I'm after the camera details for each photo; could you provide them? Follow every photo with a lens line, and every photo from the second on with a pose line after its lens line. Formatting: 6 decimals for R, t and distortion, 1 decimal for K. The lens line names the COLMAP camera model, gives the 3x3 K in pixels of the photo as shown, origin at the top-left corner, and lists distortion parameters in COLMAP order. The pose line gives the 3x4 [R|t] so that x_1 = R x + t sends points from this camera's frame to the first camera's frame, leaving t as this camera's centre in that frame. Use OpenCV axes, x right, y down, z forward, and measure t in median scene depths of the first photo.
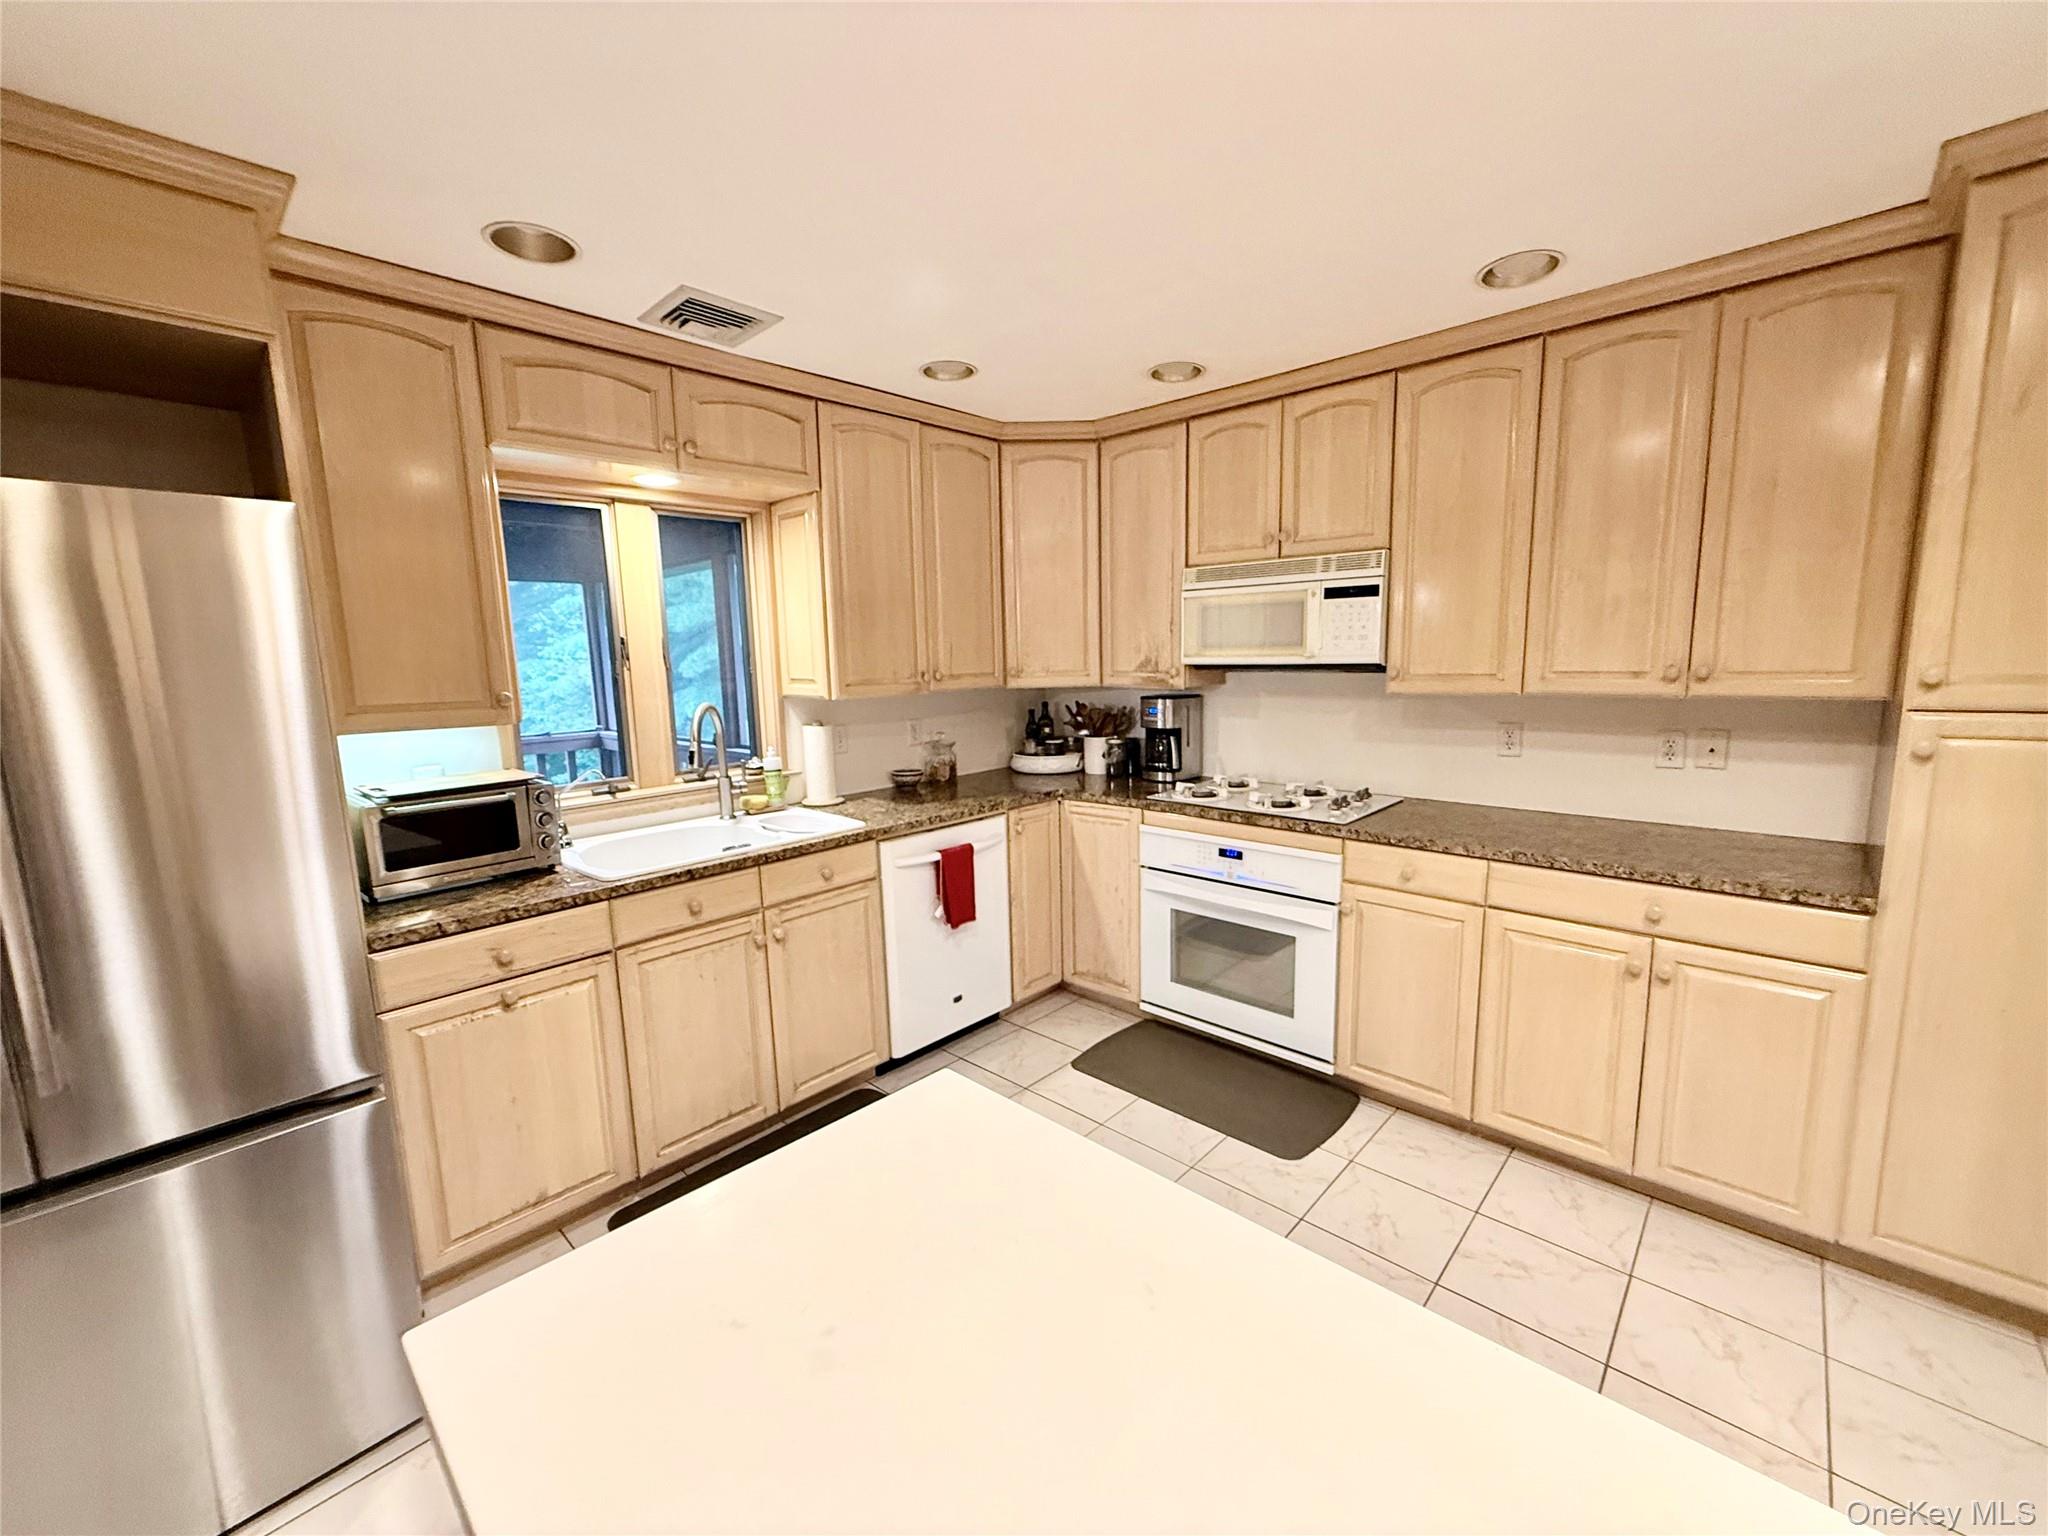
lens RADIAL K [[818.7, 0, 1025.3], [0, 818.7, 770.8], [0, 0, 1]] dist [0.001220, -0.000184]
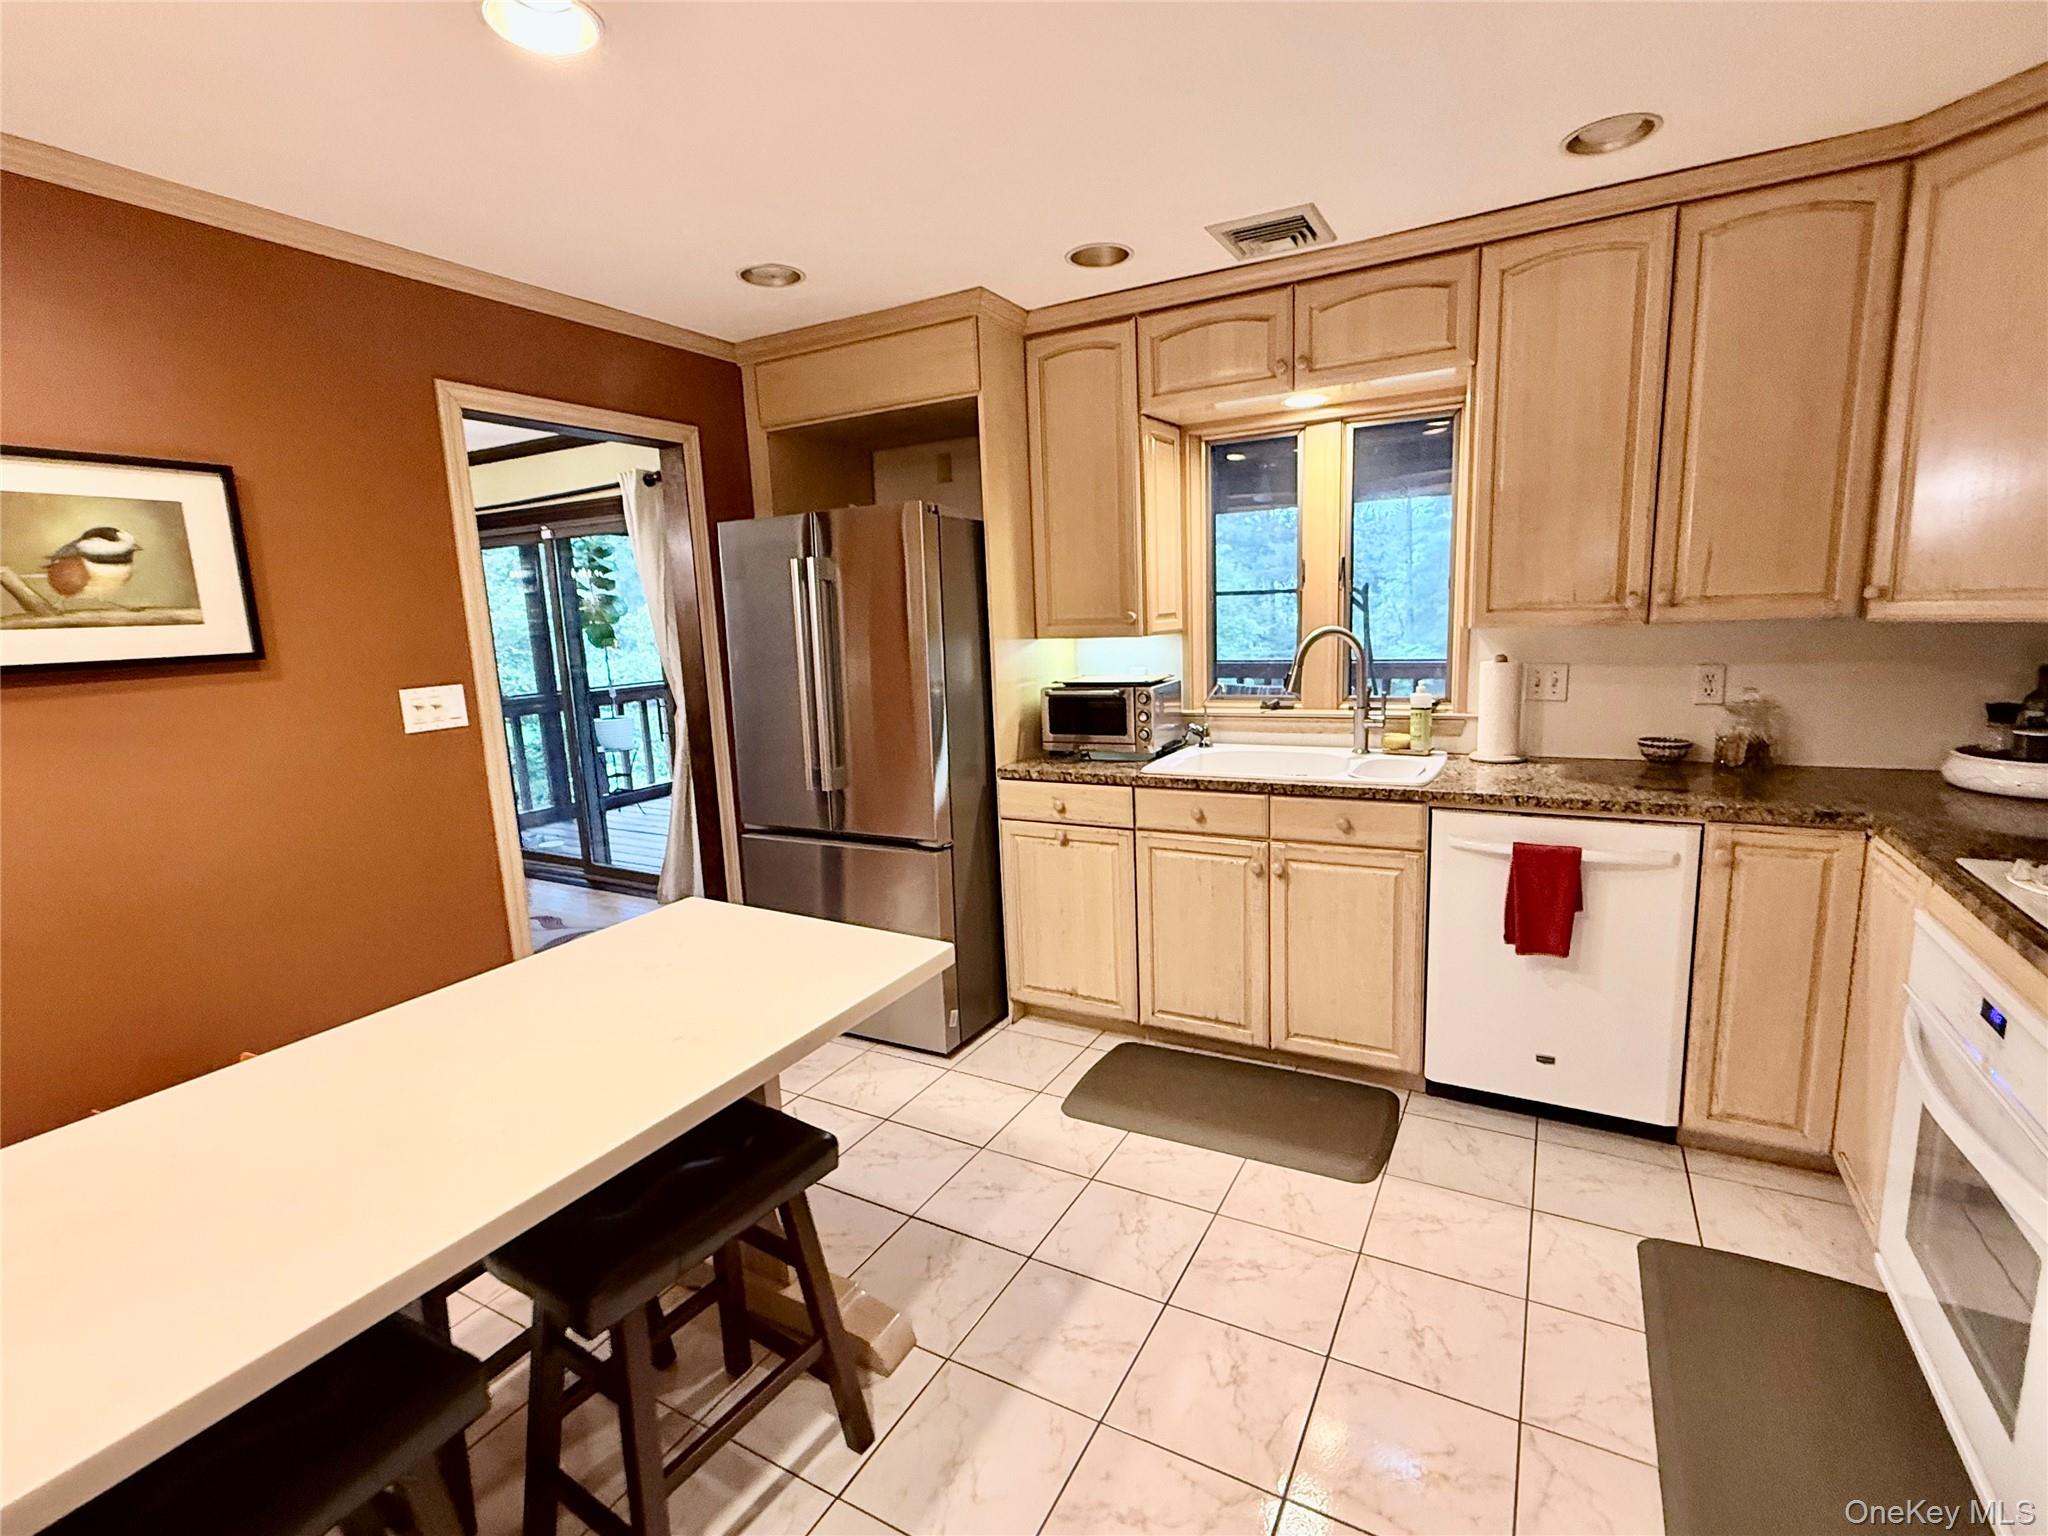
lens RADIAL K [[954.5, 0, 1033.0], [0, 954.5, 767.0], [0, 0, 1]] dist [0.003709, -0.000116]
pose [[0.249621, 0.177569, -0.951924, 0.604799], [-0.106055, 0.982143, 0.155396, -0.056926], [0.962518, 0.062166, 0.263996, 0.370614]]
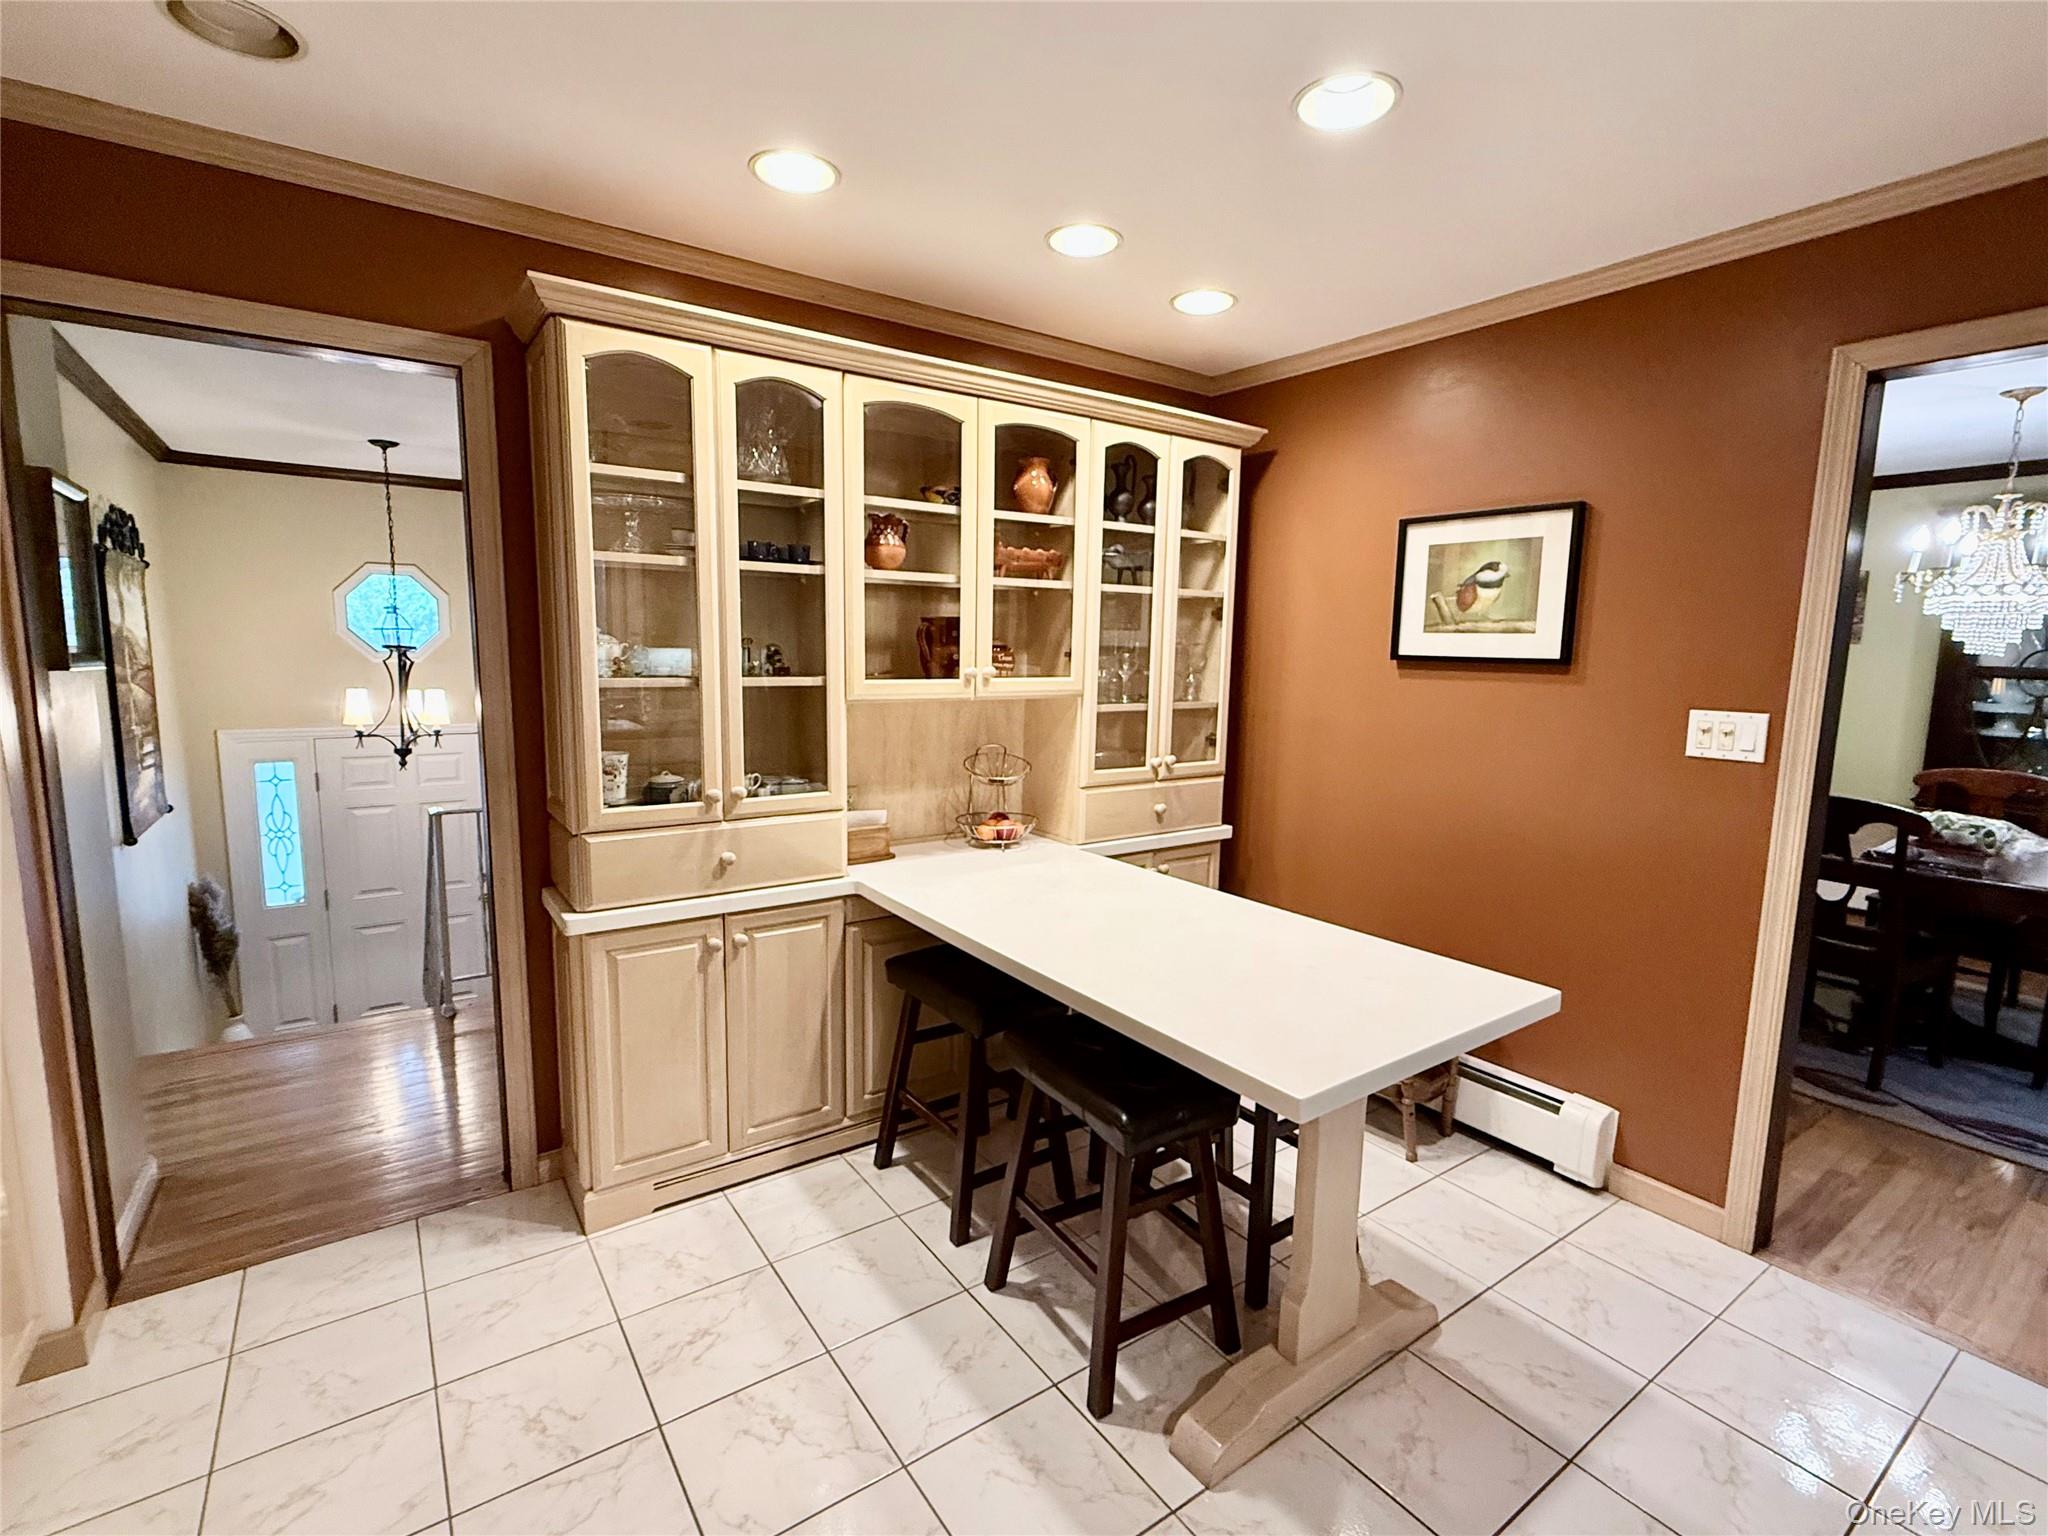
lens RADIAL K [[954.5, 0, 1032.0], [0, 954.5, 766.4], [0, 0, 1]] dist [0.003709, -0.000116]
pose [[-0.979299, -0.019237, 0.201502, -0.009701], [0.035860, 0.963241, 0.266235, -0.124049], [-0.199217, 0.267950, -0.942611, 0.962725]]
